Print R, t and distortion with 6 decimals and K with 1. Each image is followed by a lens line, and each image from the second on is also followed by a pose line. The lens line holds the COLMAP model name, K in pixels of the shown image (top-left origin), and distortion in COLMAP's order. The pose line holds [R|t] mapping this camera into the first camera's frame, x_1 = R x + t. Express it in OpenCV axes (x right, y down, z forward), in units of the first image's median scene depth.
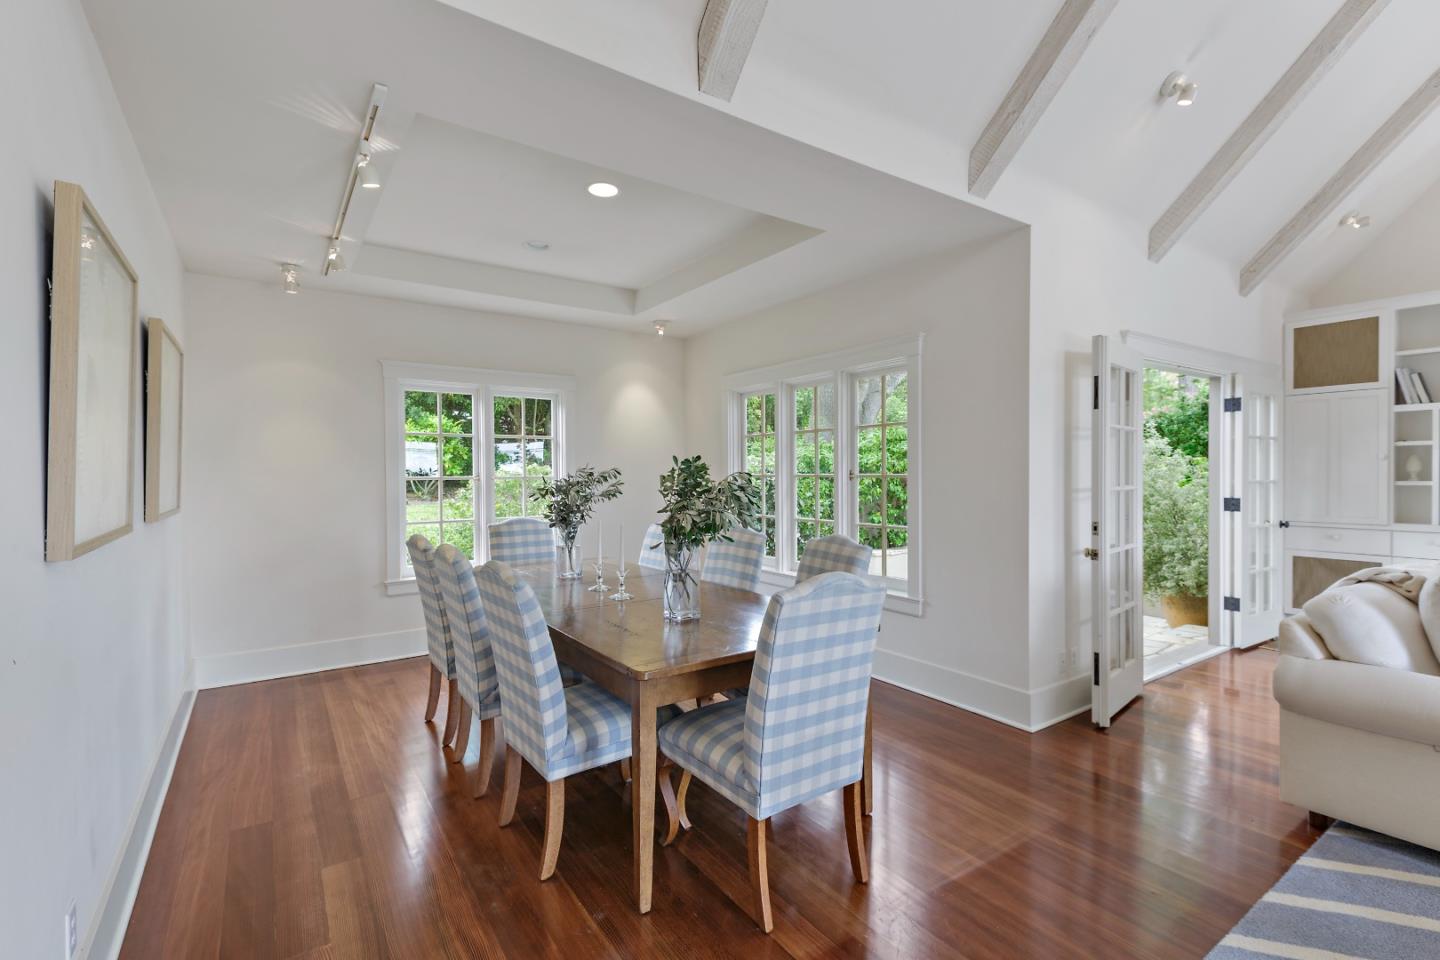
lens RADIAL K [[644.4, 0, 720.0], [0, 644.4, 480.0], [0, 0, 1]] dist [0.030789, -0.011530]
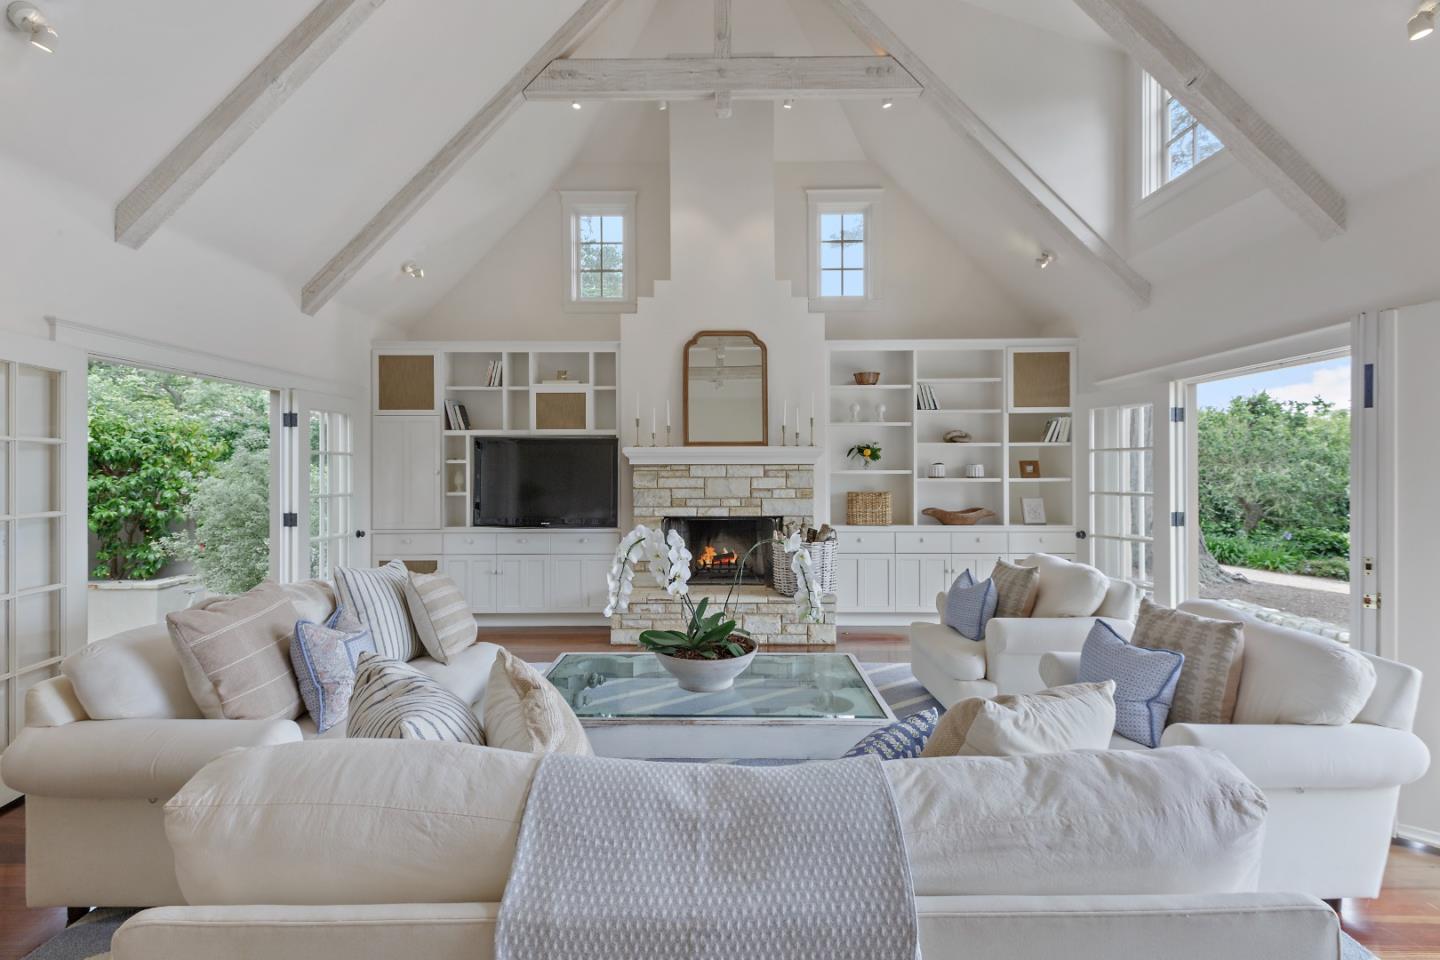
lens RADIAL K [[634.6, 0, 714.4], [0, 634.6, 470.5], [0, 0, 1]] dist [0.033113, -0.014620]
pose [[0.576612, 0.006475, 0.816993, 0.355962], [0.006203, 0.999905, -0.012303, -0.021639], [-0.816995, 0.012162, 0.576517, -0.092474]]
